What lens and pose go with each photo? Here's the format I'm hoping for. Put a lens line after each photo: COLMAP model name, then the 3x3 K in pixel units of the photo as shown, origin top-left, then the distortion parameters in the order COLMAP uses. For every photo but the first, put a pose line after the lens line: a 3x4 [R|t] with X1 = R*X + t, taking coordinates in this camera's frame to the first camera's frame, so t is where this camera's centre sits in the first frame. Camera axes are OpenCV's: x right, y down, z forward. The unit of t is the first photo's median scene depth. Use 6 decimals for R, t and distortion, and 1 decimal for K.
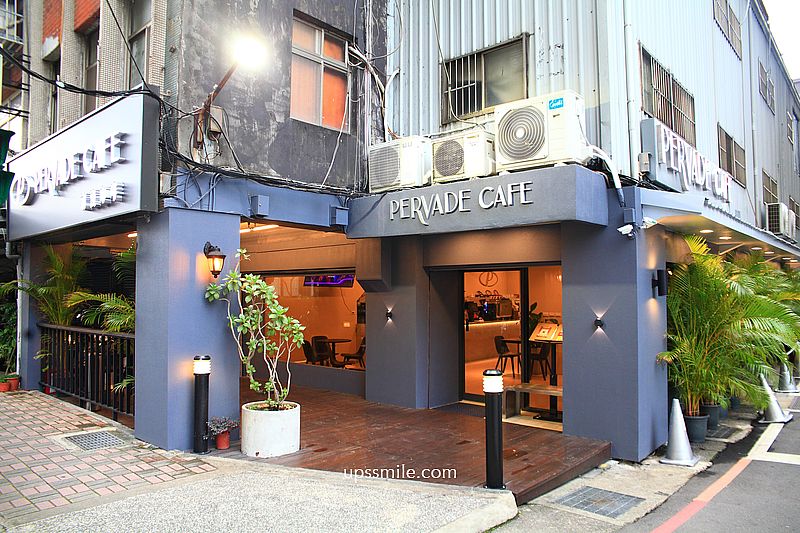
lens RADIAL K [[587.0, 0, 443.8], [0, 587.0, 269.2], [0, 0, 1]] dist [-0.047593, 0.000643]
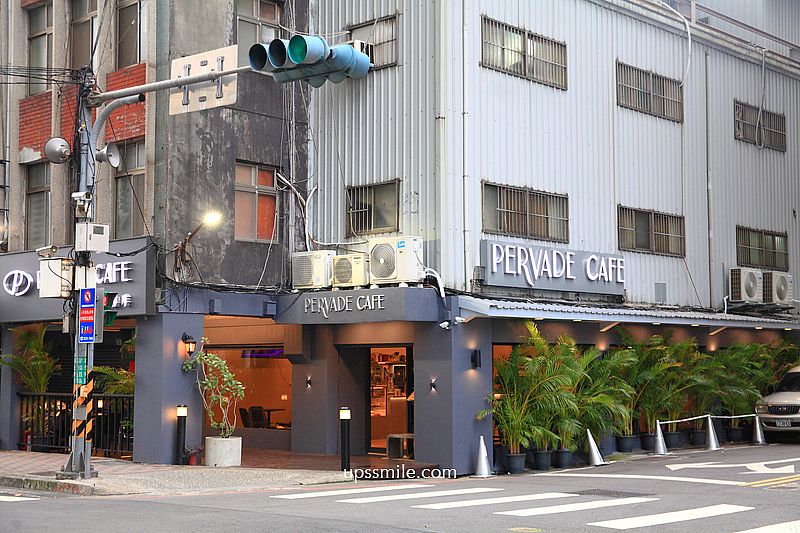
lens RADIAL K [[1181.8, 0, 400.0], [0, 1181.8, 266.5], [0, 0, 1]] dist [0.061900, 0.180818]
pose [[0.996224, -0.005048, -0.086678, 0.414946], [0.001886, 0.999331, -0.036524, -0.098119], [0.086805, 0.036223, 0.995567, -1.960957]]
